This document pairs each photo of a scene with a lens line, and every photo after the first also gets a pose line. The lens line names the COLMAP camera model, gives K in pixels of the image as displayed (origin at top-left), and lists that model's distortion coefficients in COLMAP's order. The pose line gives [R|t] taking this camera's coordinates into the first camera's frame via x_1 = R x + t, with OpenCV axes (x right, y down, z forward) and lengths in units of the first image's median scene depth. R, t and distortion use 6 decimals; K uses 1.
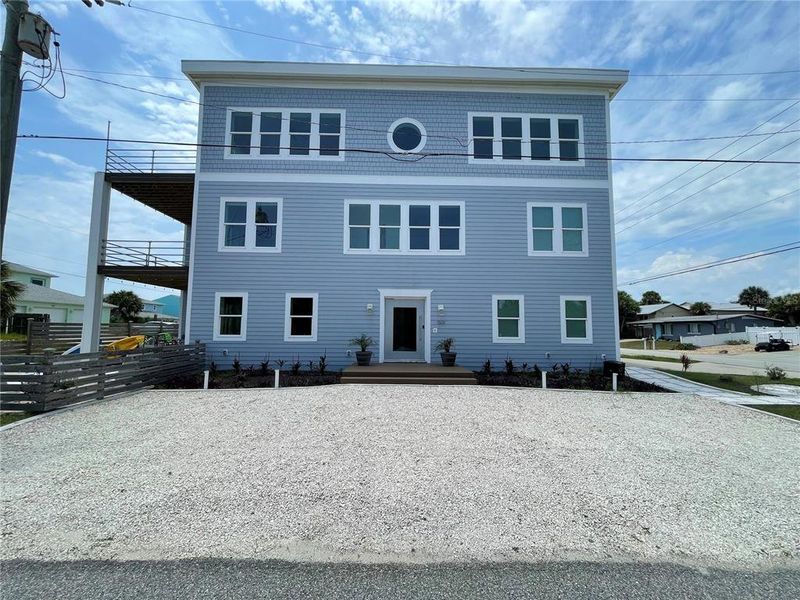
lens RADIAL K [[321.6, 0, 400.0], [0, 321.6, 300.0], [0, 0, 1]] dist [0.000921, -0.000042]
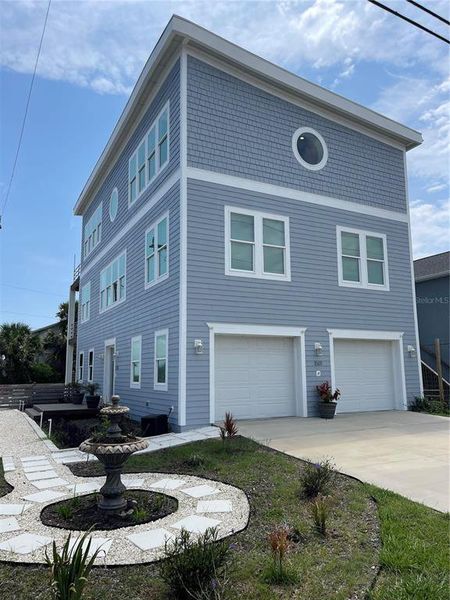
lens RADIAL K [[477.7, 0, 224.6], [0, 477.7, 290.7], [0, 0, 1]] dist [0.000284, -0.000429]
pose [[0.885964, 0.060225, 0.459828, -0.473037], [-0.023514, 0.996090, -0.085155, -0.005979], [-0.463158, 0.064631, 0.883916, -0.005430]]
